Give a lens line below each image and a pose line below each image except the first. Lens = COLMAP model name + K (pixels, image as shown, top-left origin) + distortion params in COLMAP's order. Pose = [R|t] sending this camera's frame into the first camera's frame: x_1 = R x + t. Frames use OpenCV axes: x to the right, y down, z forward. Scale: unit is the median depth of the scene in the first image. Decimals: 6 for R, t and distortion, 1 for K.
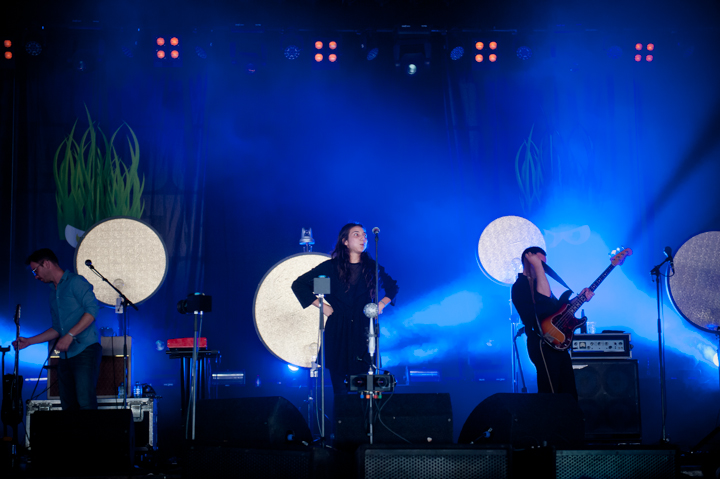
lens RADIAL K [[1350.1, 0, 358.4], [0, 1350.1, 245.7], [0, 0, 1]] dist [0.145247, 0.000000]
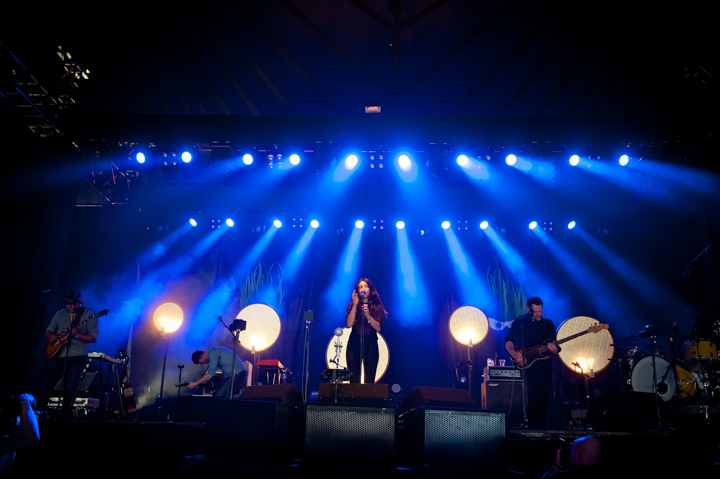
lens RADIAL K [[665.7, 0, 362.0], [0, 665.7, 239.1], [0, 0, 1]] dist [-0.009856, 0.000000]
pose [[0.993297, 0.002777, -0.115556, 0.091186], [-0.021622, 0.986528, -0.162155, 0.045741], [0.113549, 0.163567, 0.979976, 0.106208]]
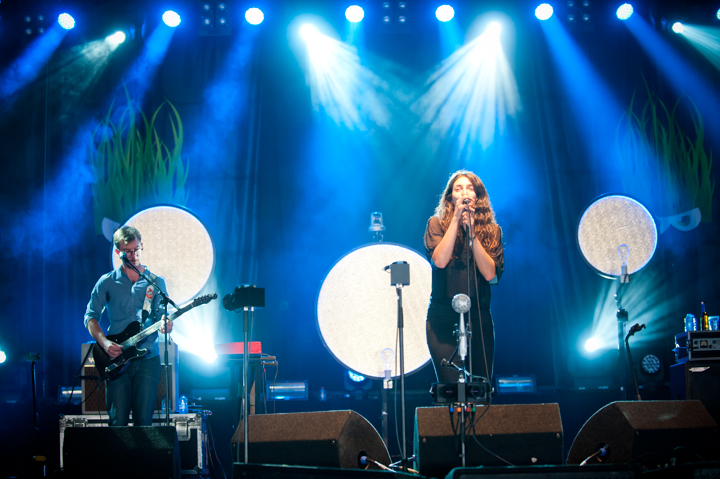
lens RADIAL K [[1499.6, 0, 359.4], [0, 1499.6, 240.3], [0, 0, 1]] dist [-0.293018, 0.000000]
pose [[0.998745, -0.016781, -0.047188, -0.005627], [0.016640, 0.999856, -0.003384, 0.007907], [0.047238, 0.002595, 0.998880, 0.067193]]
